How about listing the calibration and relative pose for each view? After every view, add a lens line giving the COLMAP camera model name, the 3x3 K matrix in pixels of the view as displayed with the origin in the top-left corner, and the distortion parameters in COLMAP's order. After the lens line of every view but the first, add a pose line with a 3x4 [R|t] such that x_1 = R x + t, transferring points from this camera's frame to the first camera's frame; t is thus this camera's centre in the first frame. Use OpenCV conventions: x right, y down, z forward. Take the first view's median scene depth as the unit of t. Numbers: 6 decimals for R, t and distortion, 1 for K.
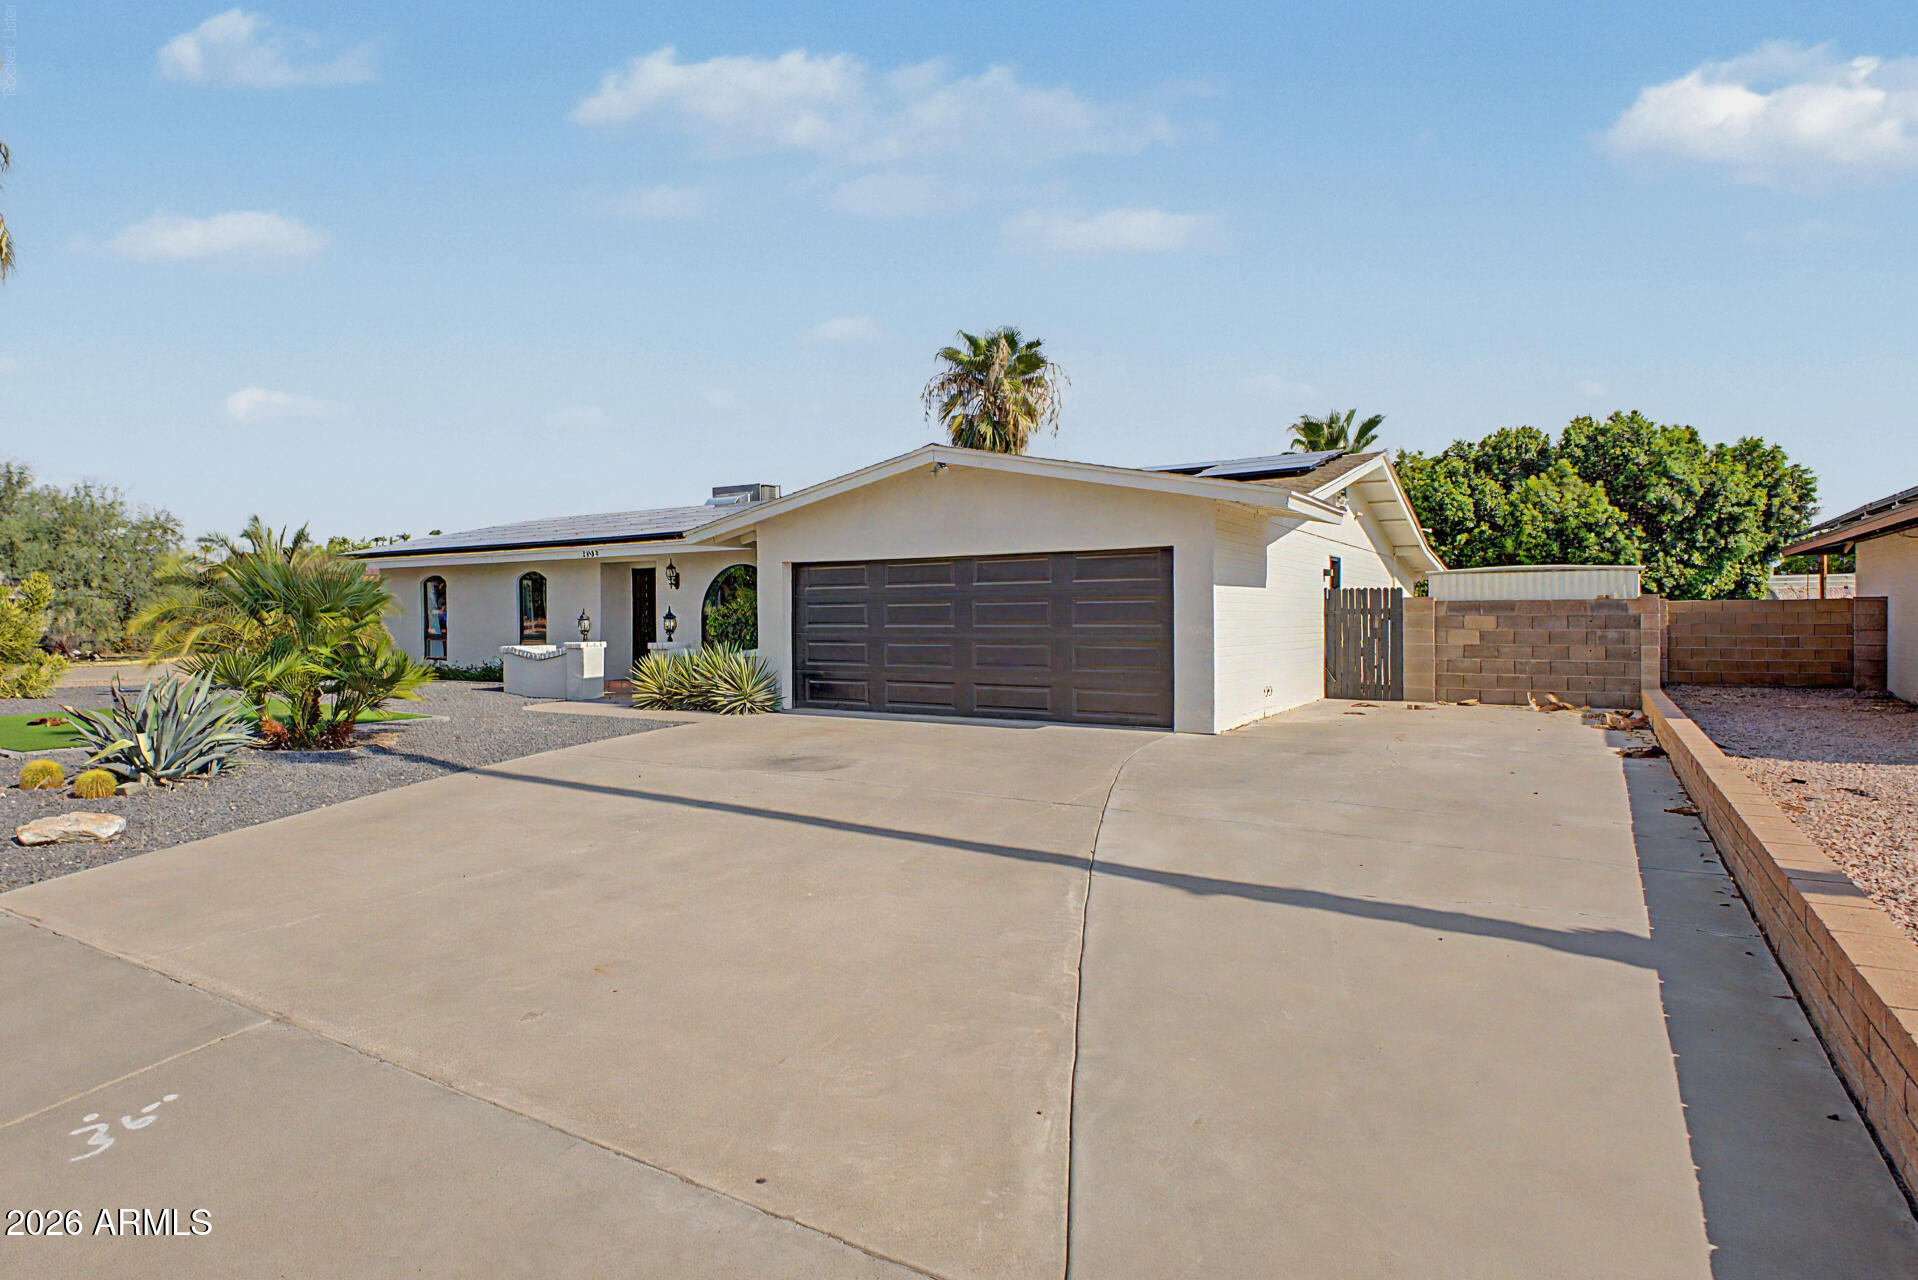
lens RADIAL K [[787.2, 0, 958.7], [0, 787.2, 635.4], [0, 0, 1]] dist [0.015389, -0.000102]
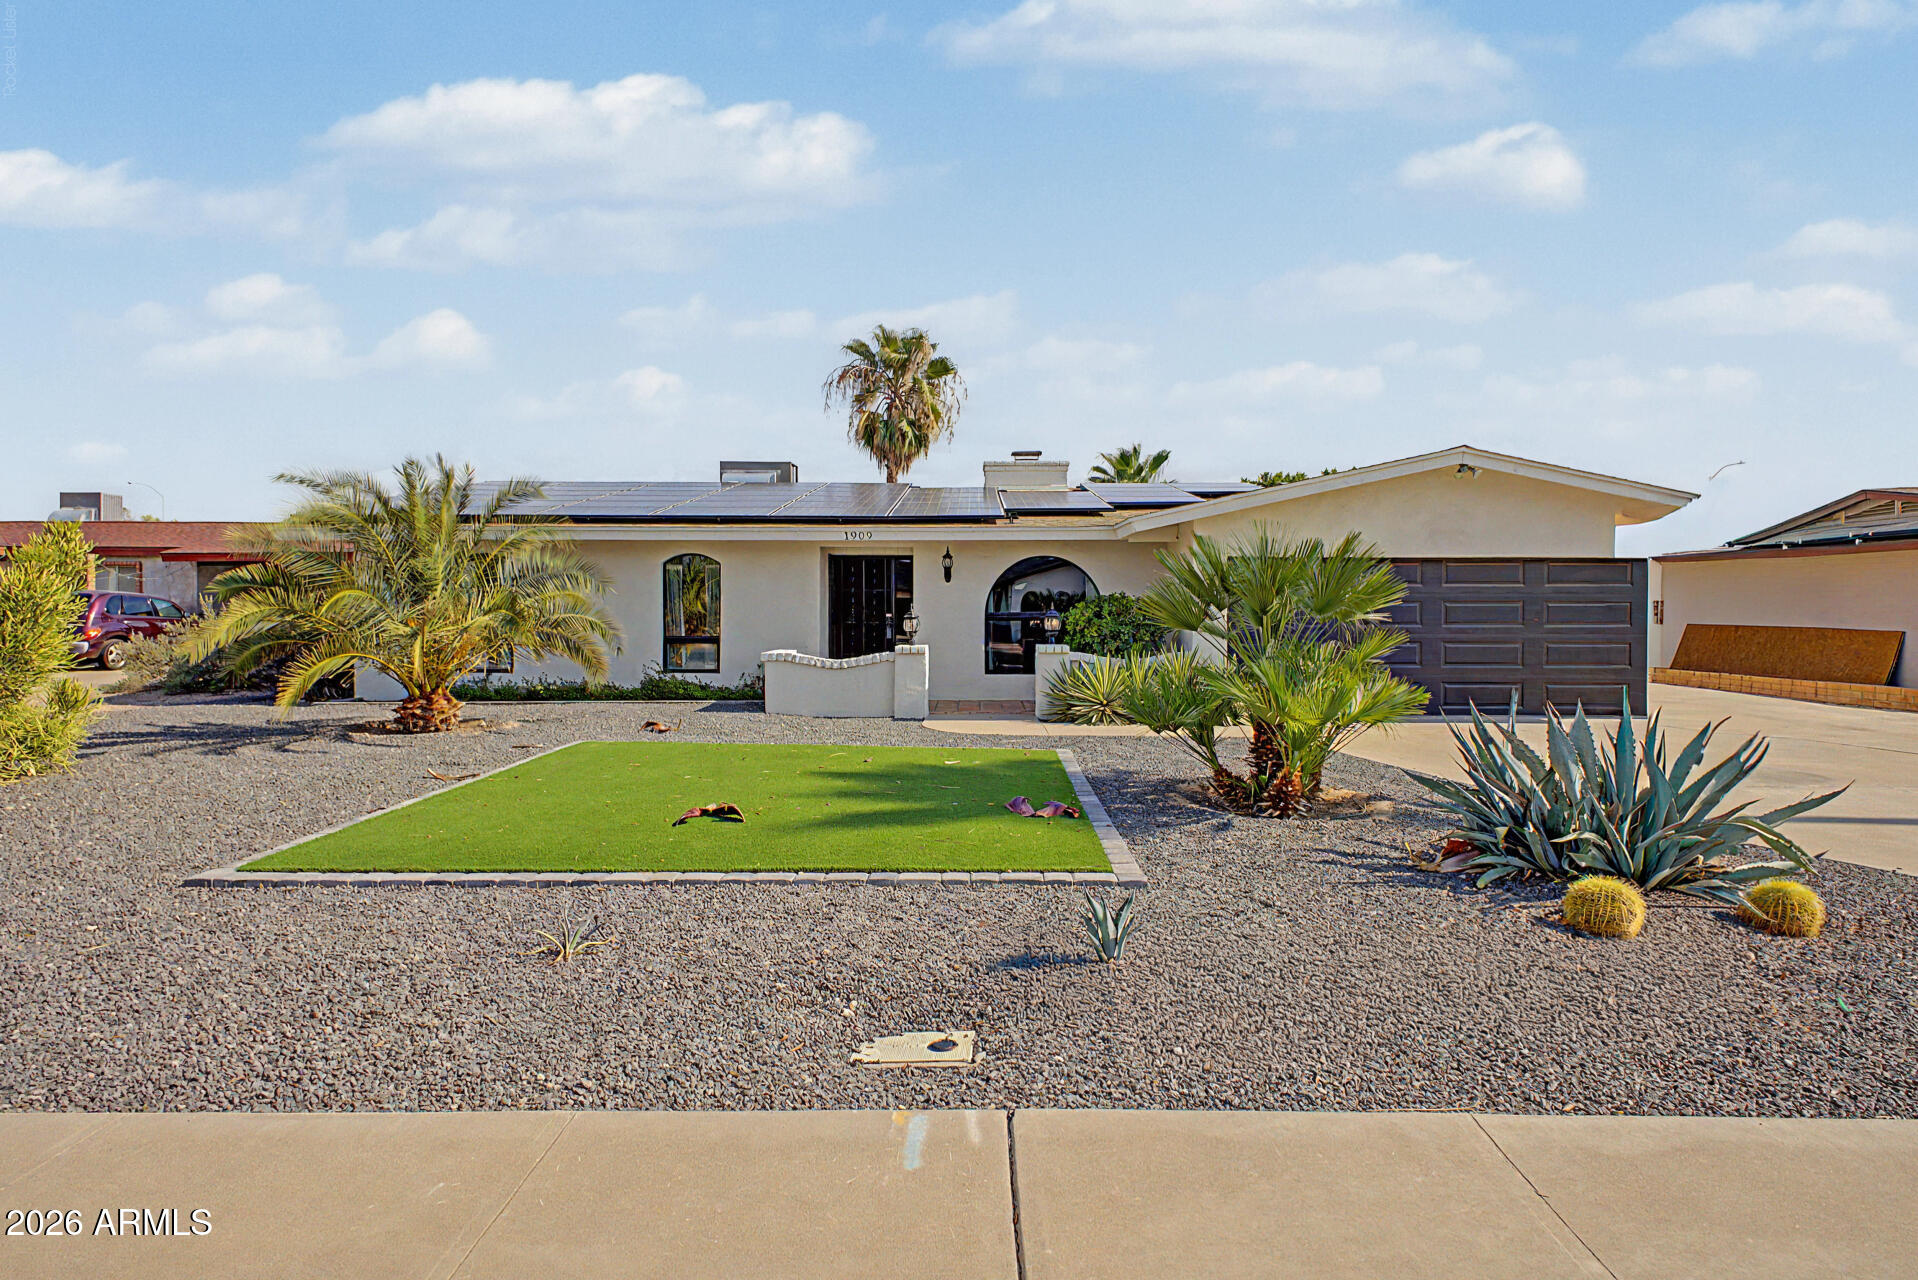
lens RADIAL K [[758.3, 0, 957.7], [0, 758.3, 635.3], [0, 0, 1]] dist [0.000734, -0.000400]
pose [[0.918147, -0.000271, 0.396240, -0.622828], [0.001164, 0.999997, -0.002014, 0.000841], [-0.396238, 0.002310, 0.918145, 0.219810]]
